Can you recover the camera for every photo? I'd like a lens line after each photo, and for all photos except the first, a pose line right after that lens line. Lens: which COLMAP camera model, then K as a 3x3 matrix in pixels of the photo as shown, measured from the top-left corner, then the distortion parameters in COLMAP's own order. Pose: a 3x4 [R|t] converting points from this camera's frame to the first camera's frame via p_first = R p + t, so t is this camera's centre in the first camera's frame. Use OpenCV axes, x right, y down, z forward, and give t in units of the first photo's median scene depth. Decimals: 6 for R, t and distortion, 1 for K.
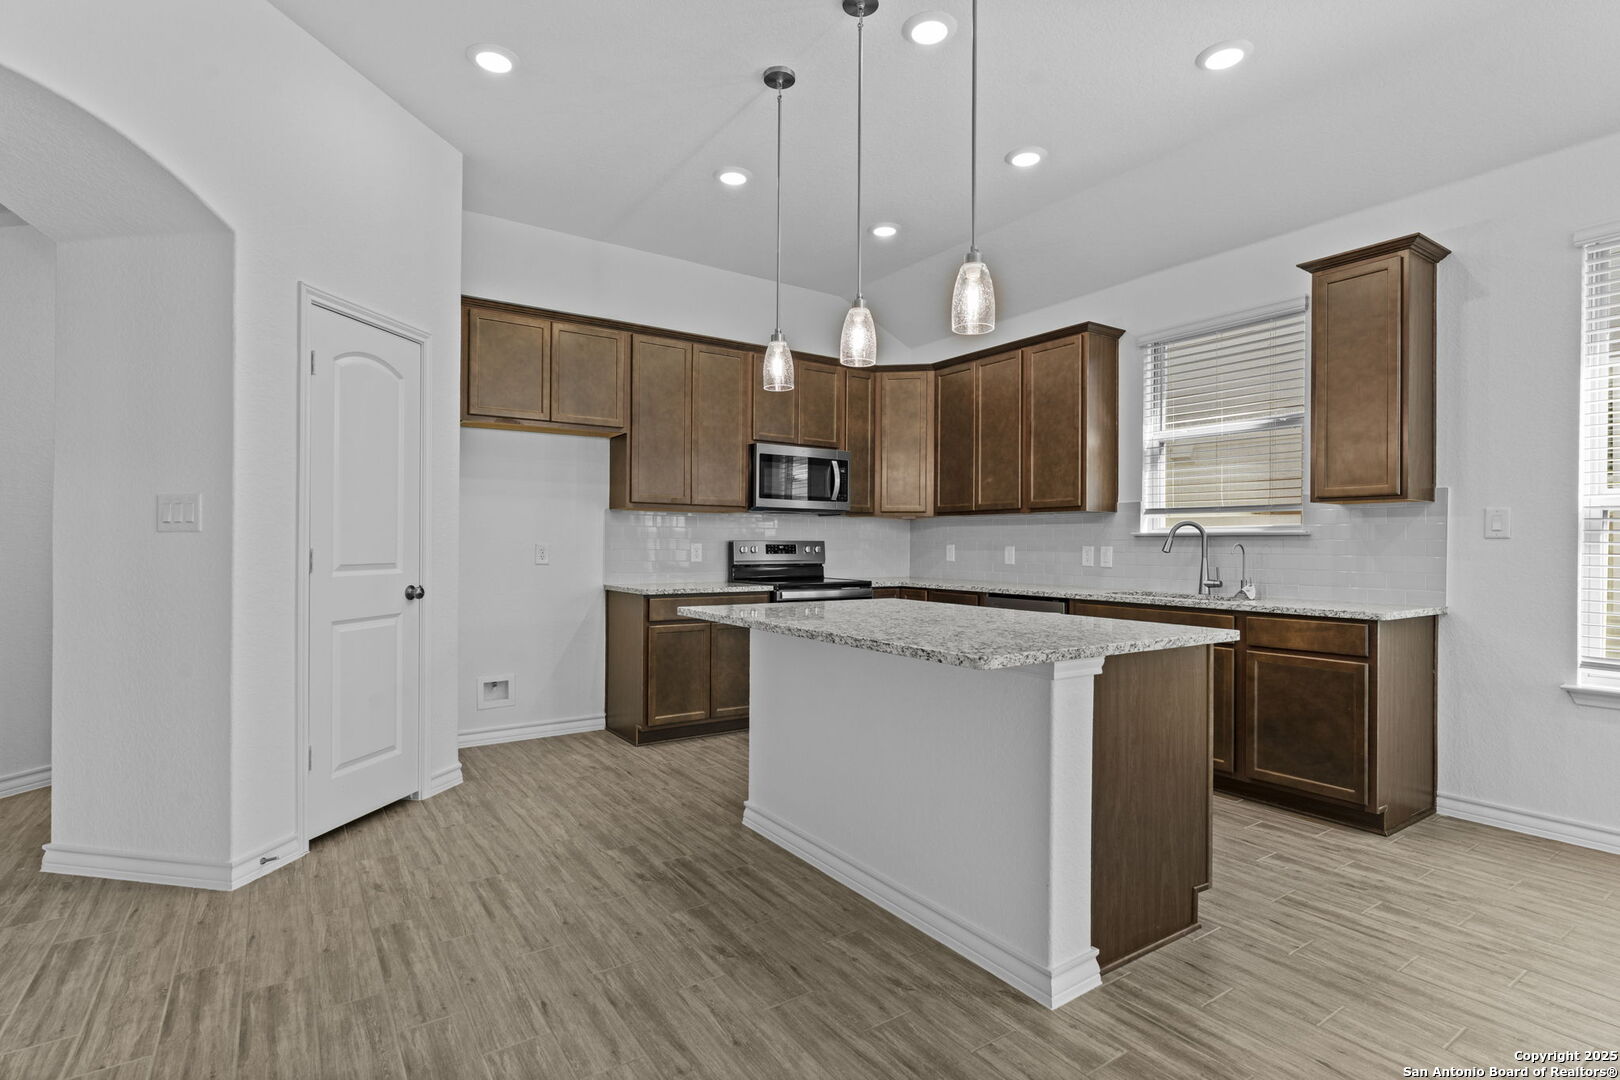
lens RADIAL K [[788.6, 0, 810.0], [0, 788.6, 540.0], [0, 0, 1]] dist [0.000423, -0.000368]
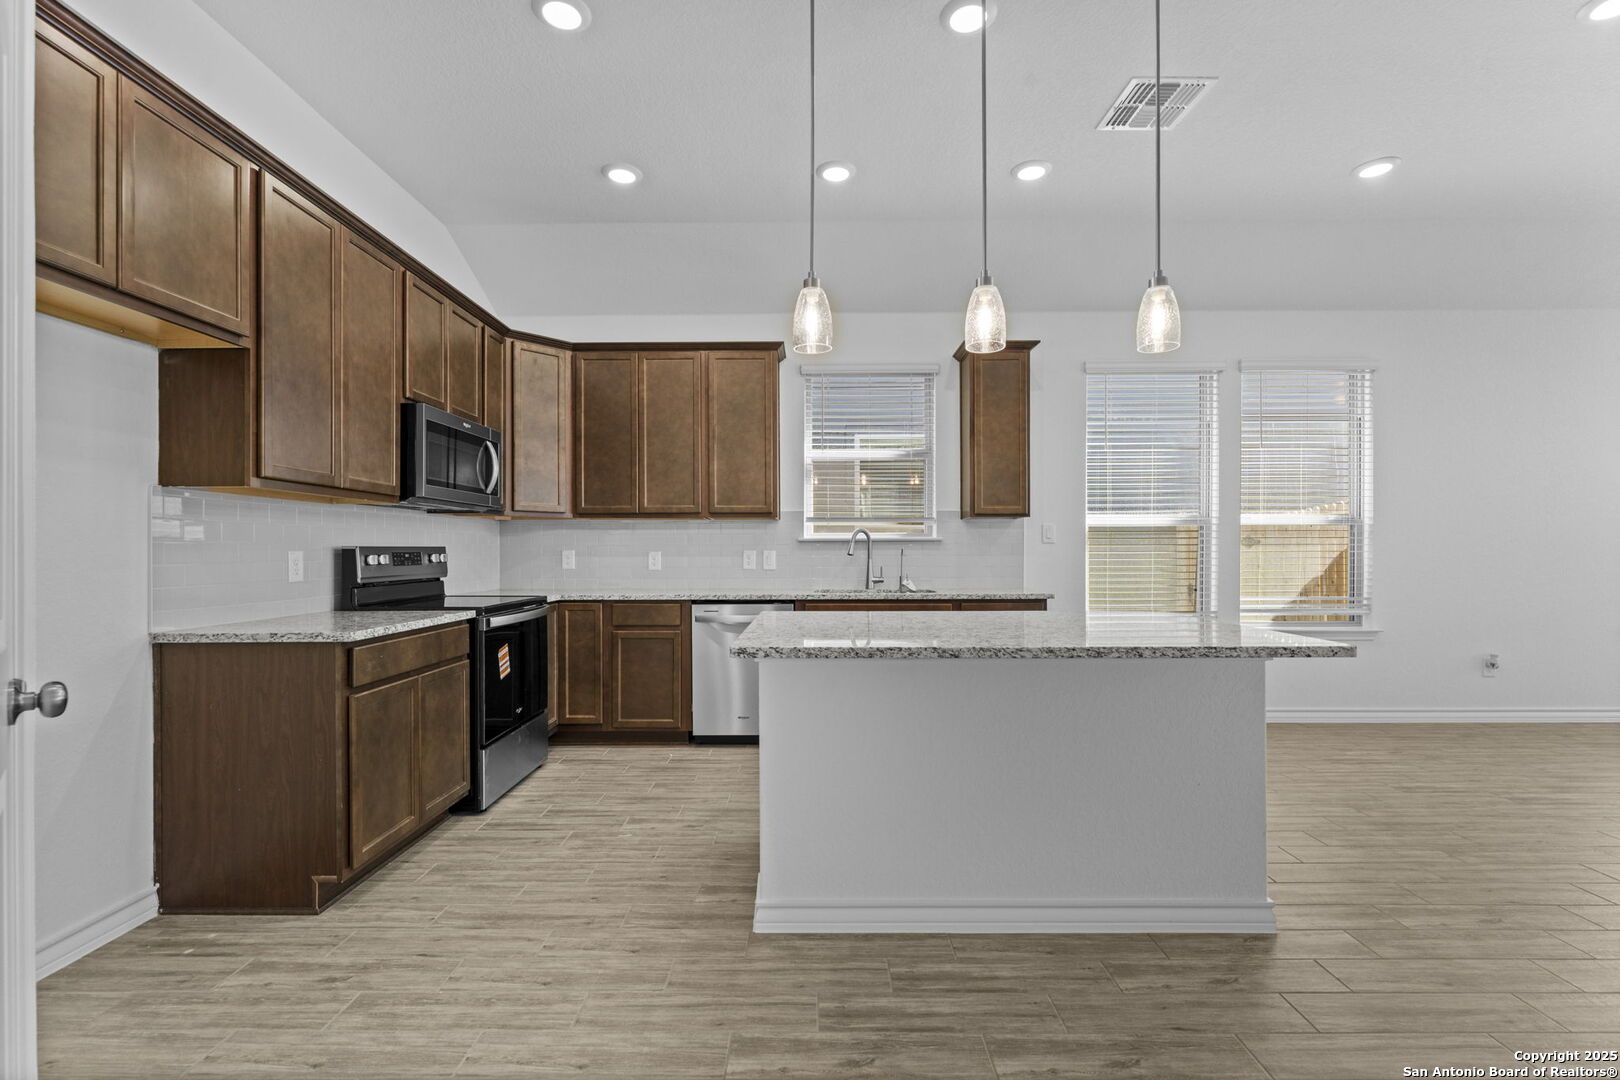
lens RADIAL K [[712.5, 0, 808.8], [0, 712.5, 546.8], [0, 0, 1]] dist [-0.001044, -0.000044]
pose [[0.568852, -0.004144, 0.822430, -0.456874], [0.001613, 0.999991, 0.003923, -0.000857], [-0.822438, -0.000905, 0.568853, 0.444984]]
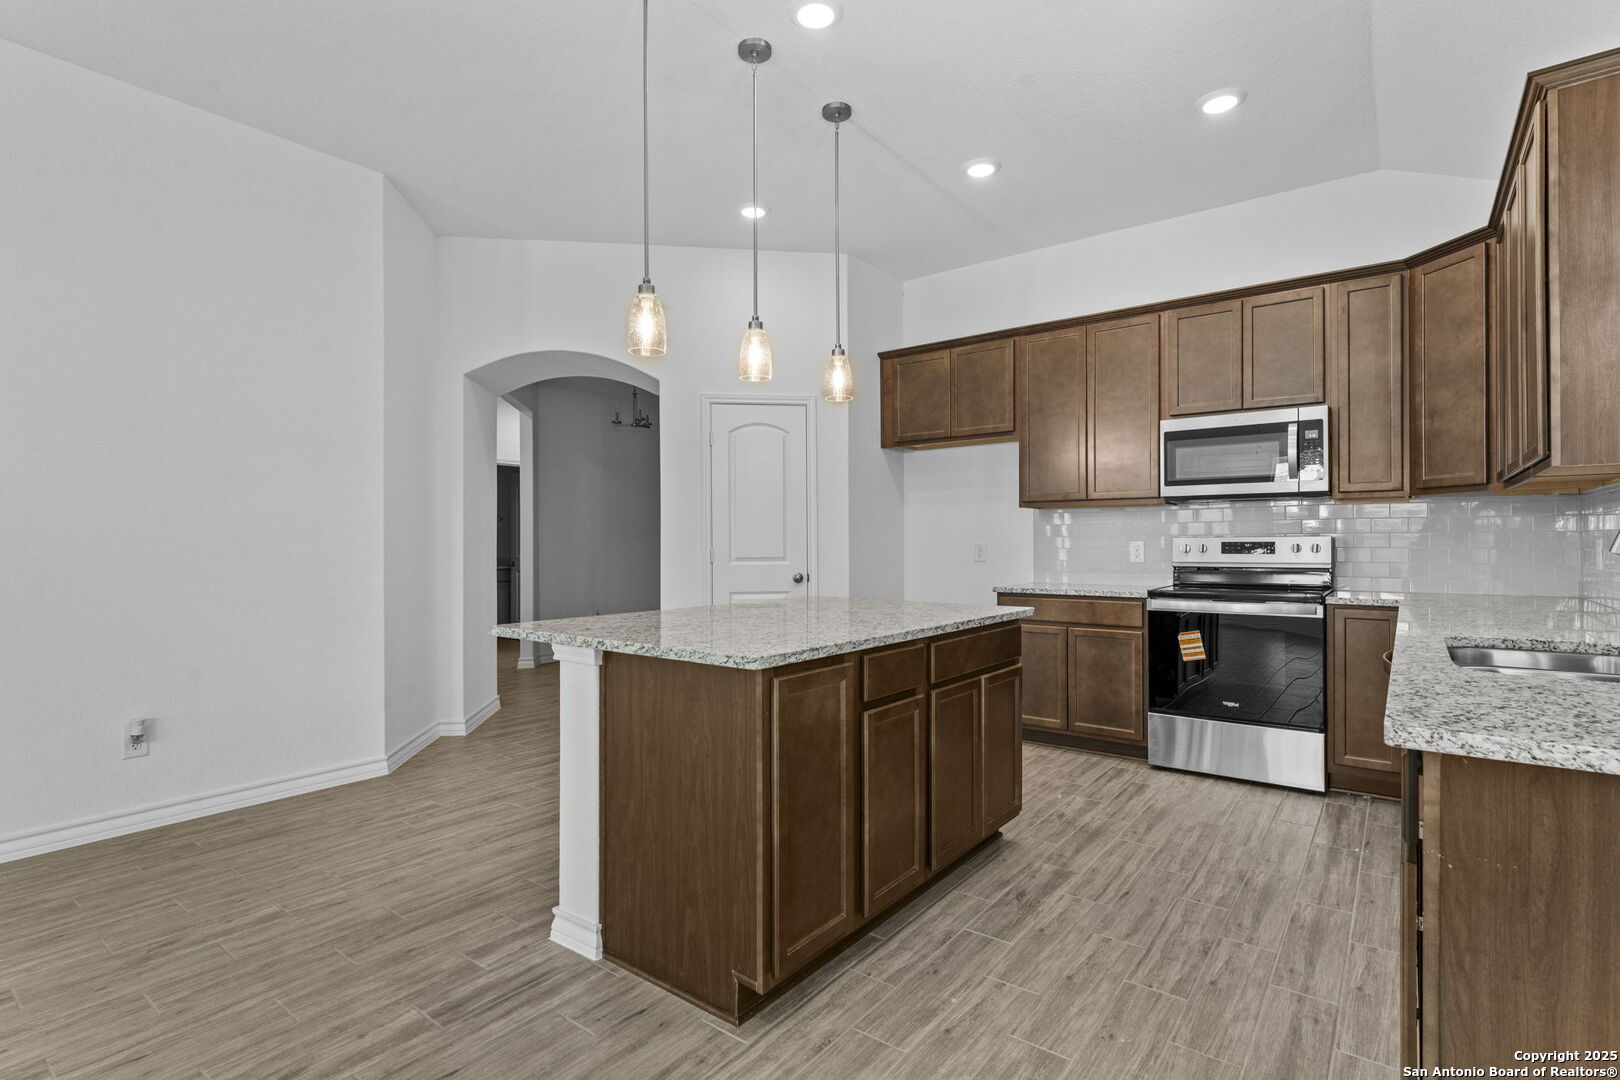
lens RADIAL K [[775.4, 0, 802.2], [0, 775.4, 536.9], [0, 0, 1]] dist [-0.000041, -0.000081]
pose [[0.312018, -0.014653, -0.949963, 0.698877], [0.011499, 0.999866, -0.011646, 0.006322], [0.950007, -0.007290, 0.312144, 0.456589]]
